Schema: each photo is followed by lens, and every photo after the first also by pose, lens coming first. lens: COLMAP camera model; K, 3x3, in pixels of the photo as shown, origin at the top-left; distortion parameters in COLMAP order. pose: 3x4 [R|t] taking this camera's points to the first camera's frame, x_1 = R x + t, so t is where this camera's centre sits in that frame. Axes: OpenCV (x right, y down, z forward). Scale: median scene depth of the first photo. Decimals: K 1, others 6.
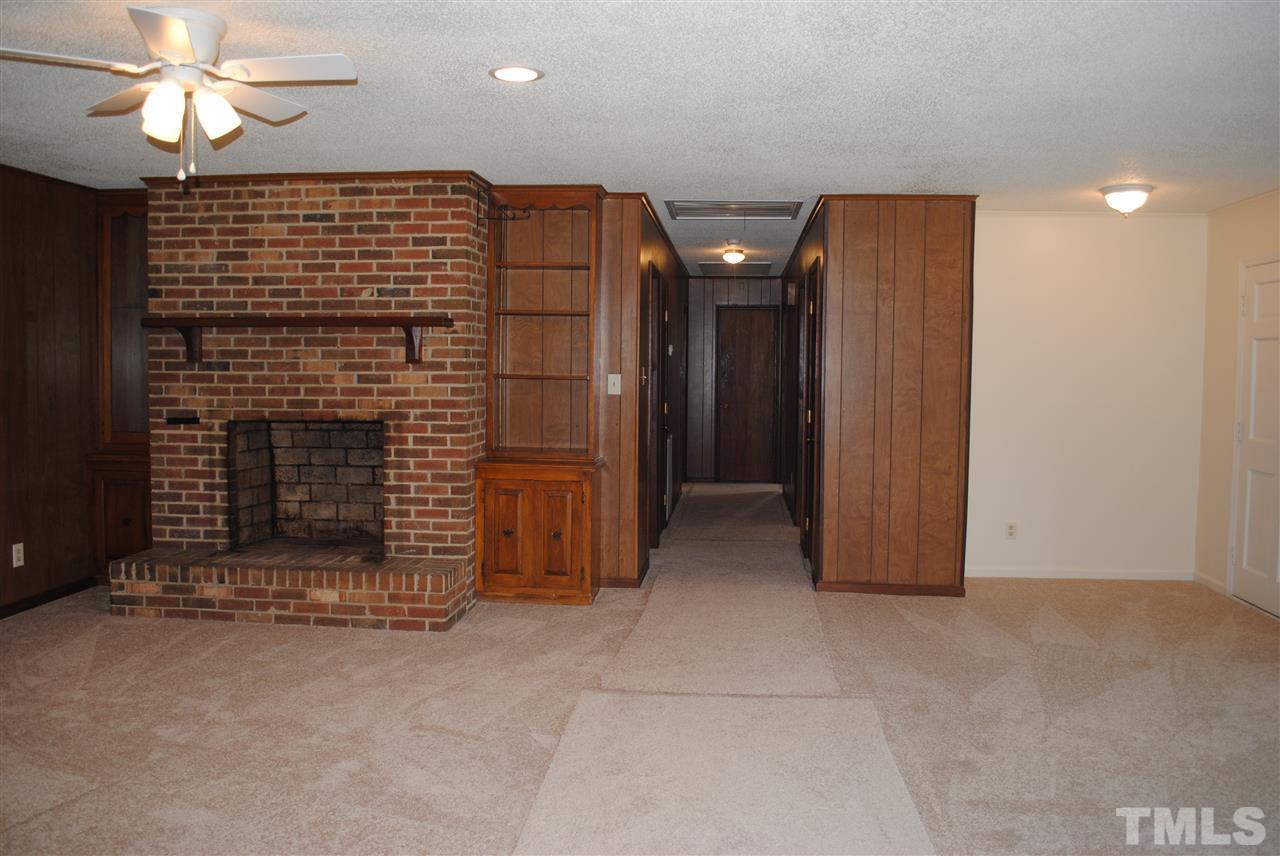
lens RADIAL K [[1009.7, 0, 640.0], [0, 1009.7, 428.0], [0, 0, 1]] dist [-0.079829, 0.007003]
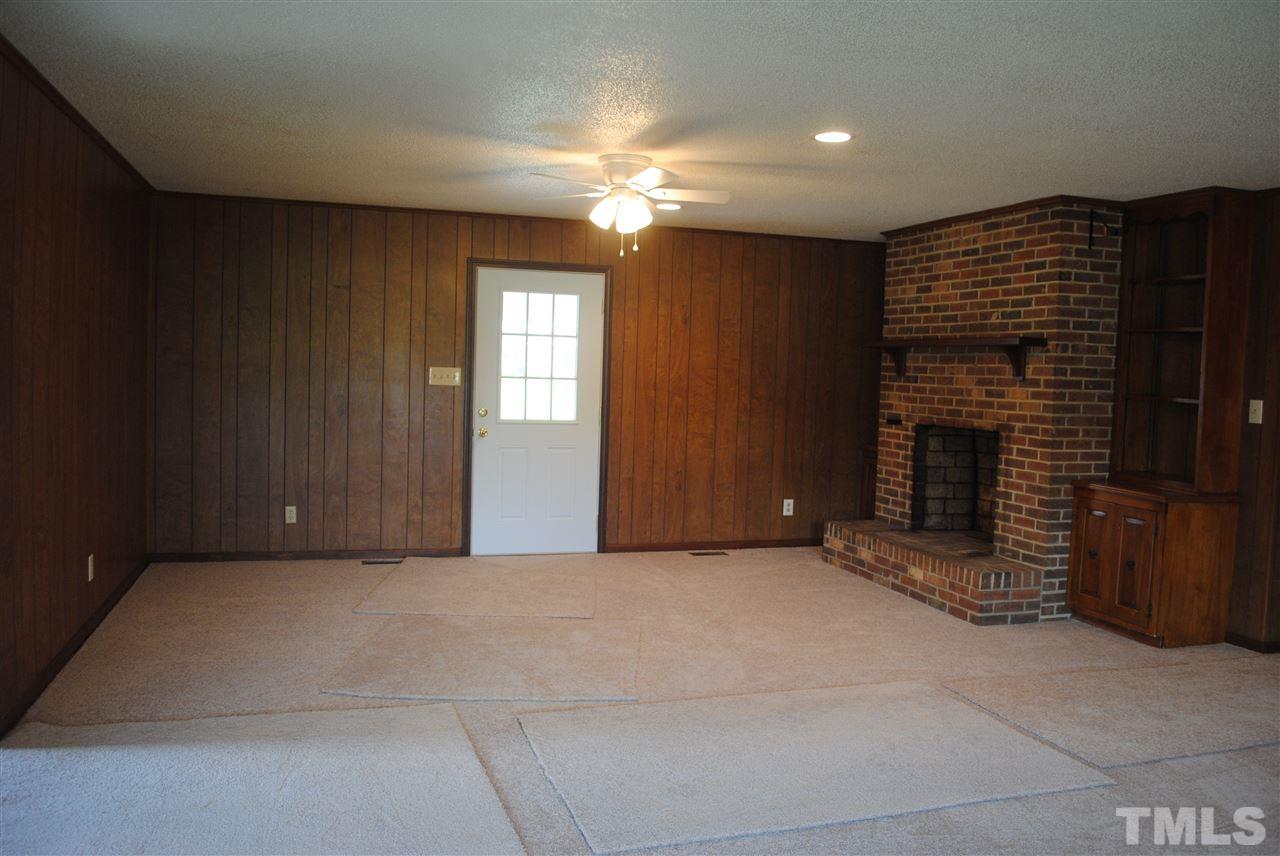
lens RADIAL K [[1009.7, 0, 640.0], [0, 1009.7, 428.0], [0, 0, 1]] dist [-0.079829, 0.007003]
pose [[0.386500, 0.060564, -0.920299, 0.601403], [-0.082667, 0.996100, 0.030834, -0.012562], [0.918577, 0.064161, 0.390000, 0.211364]]
